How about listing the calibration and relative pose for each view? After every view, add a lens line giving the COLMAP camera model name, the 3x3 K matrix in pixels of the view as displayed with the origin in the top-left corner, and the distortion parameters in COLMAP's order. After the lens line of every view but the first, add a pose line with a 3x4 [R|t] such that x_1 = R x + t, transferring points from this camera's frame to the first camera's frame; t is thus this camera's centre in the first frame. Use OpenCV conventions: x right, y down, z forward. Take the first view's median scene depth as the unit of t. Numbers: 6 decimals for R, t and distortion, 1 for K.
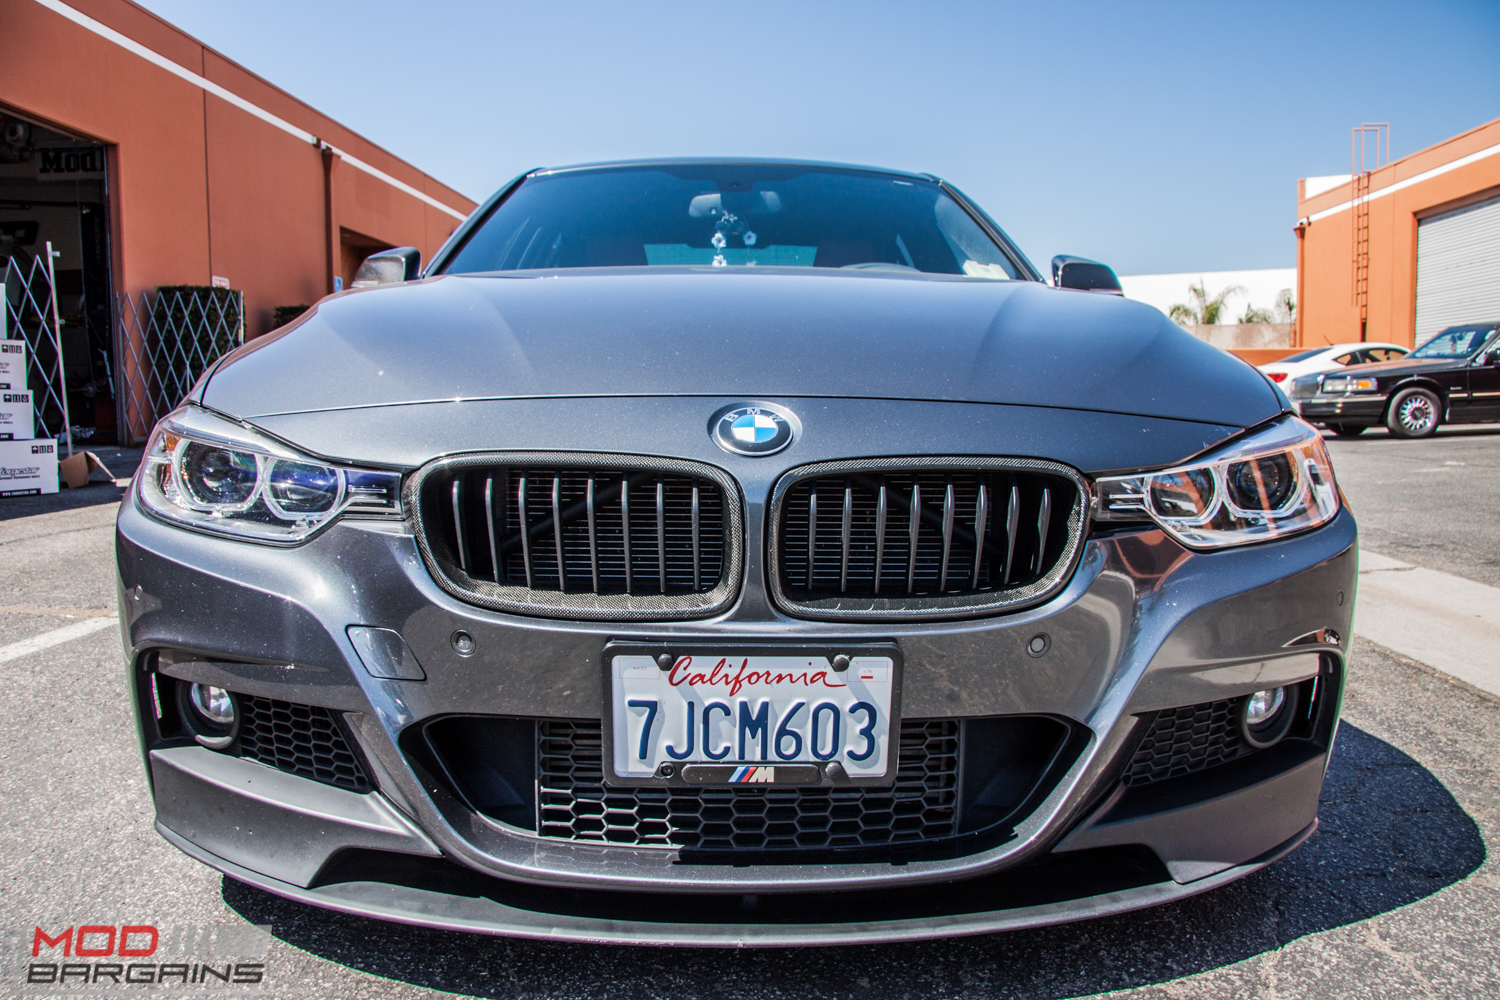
lens RADIAL K [[1169.4, 0, 761.0], [0, 1169.4, 511.0], [0, 0, 1]] dist [-0.143852, 0.087049]
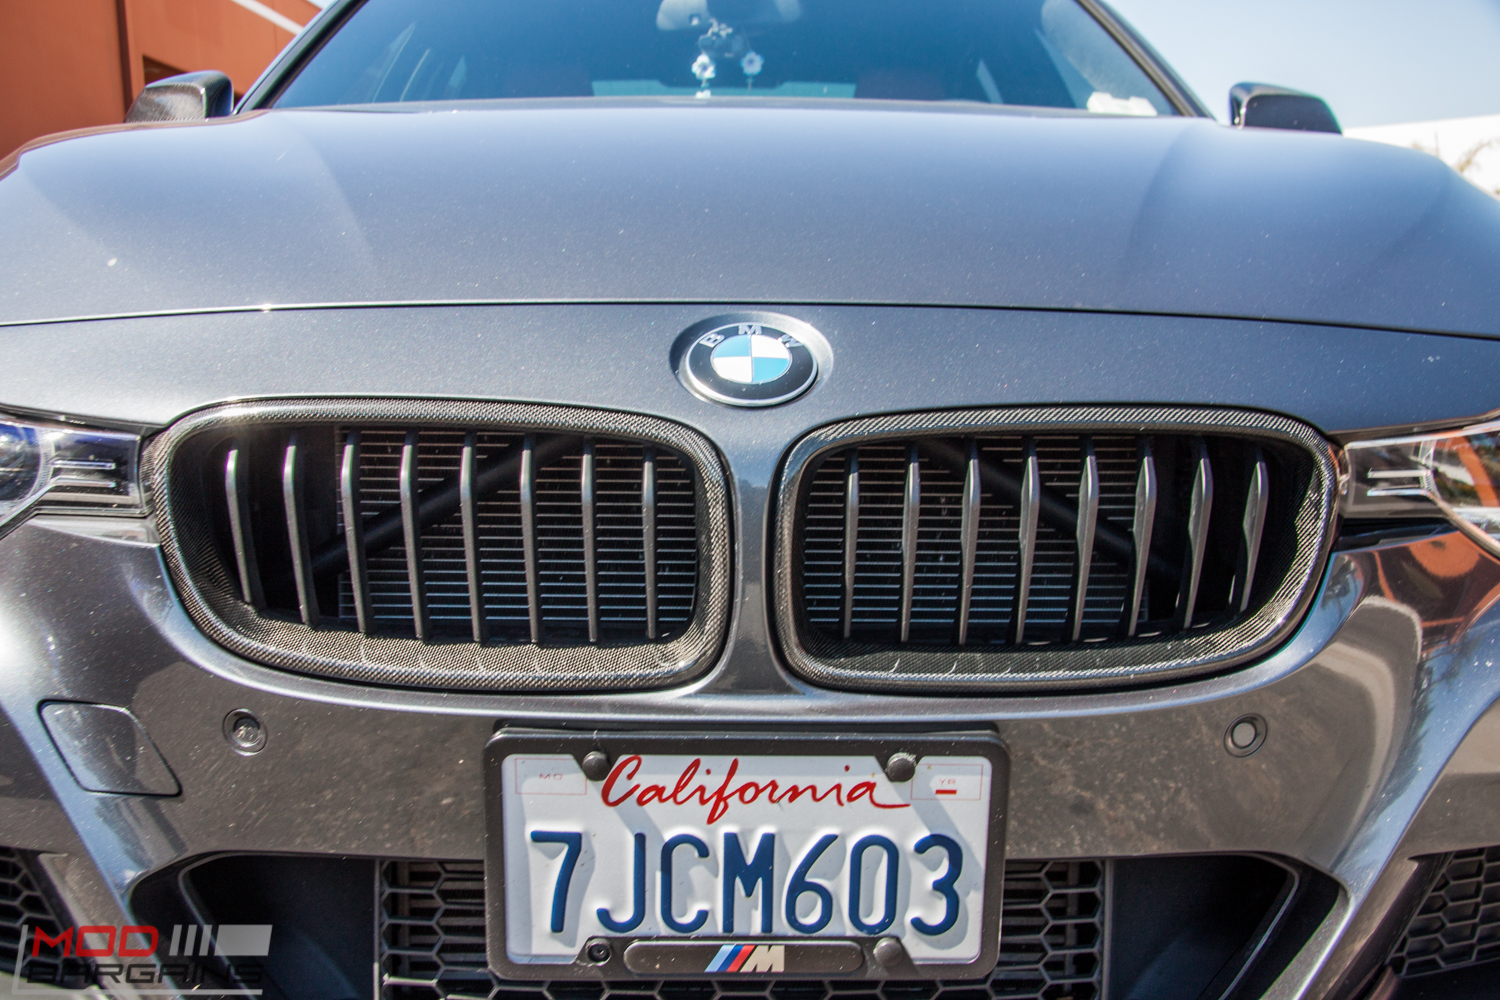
lens RADIAL K [[1680.7, 0, 754.3], [0, 1680.7, 543.2], [0, 0, 1]] dist [0.043720, 0.000000]
pose [[0.999941, -0.000235, -0.010881, 0.005230], [0.000630, 0.999340, 0.036333, -0.009724], [0.010865, -0.036338, 0.999280, 0.164818]]
